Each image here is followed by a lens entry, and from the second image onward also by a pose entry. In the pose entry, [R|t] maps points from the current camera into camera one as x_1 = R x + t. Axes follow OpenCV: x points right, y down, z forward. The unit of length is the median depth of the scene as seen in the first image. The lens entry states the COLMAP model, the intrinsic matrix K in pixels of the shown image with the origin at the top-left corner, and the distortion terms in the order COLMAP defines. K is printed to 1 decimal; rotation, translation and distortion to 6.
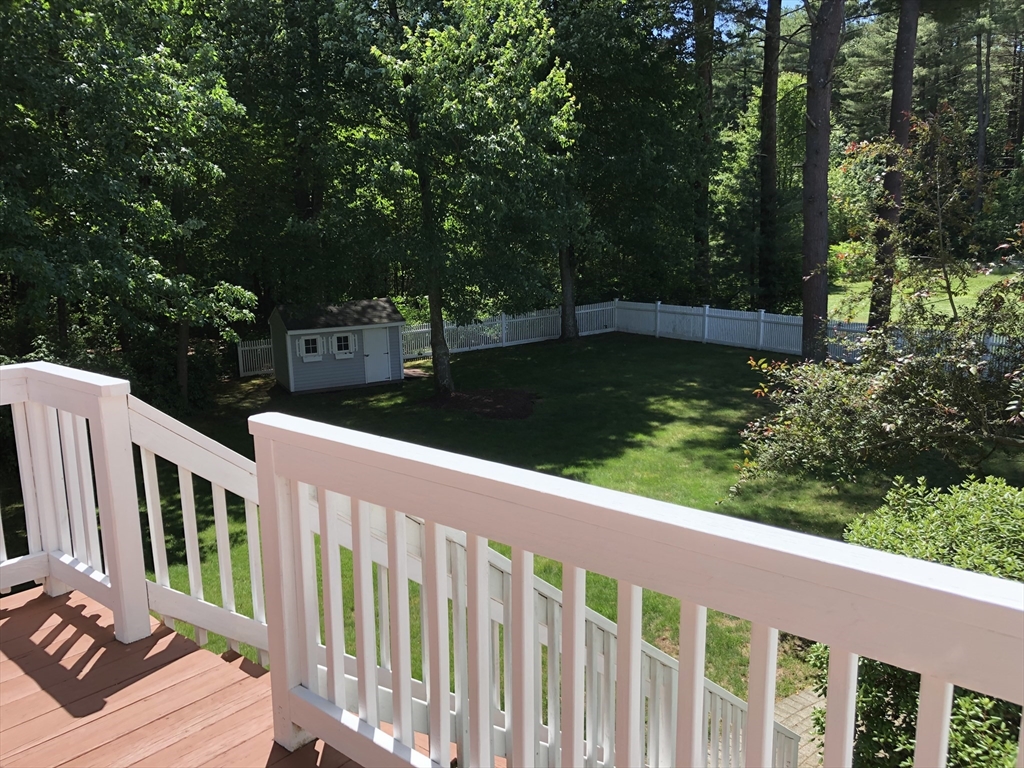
lens RADIAL K [[841.6, 0, 514.4], [0, 841.6, 384.7], [0, 0, 1]] dist [0.030443, -0.027804]
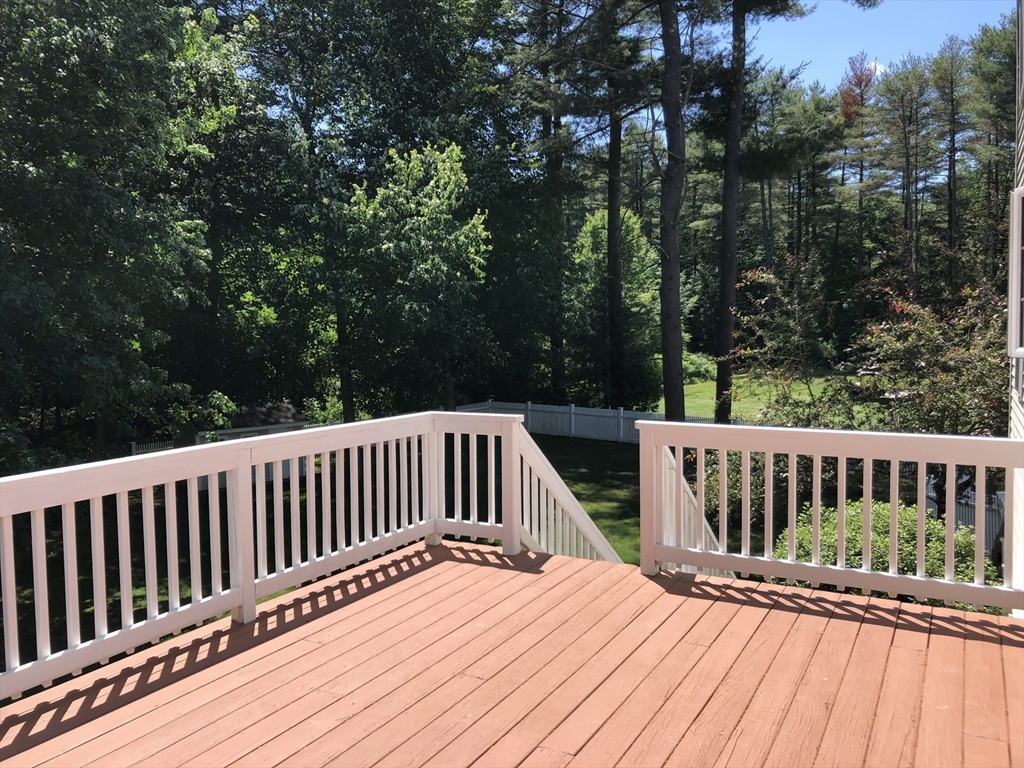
lens RADIAL K [[841.6, 0, 509.8], [0, 841.6, 383.6], [0, 0, 1]] dist [0.030443, -0.027804]
pose [[0.979072, -0.004468, 0.203463, -0.097445], [0.030217, 0.991869, -0.123622, 0.017933], [-0.201256, 0.127183, 0.971247, -0.102335]]
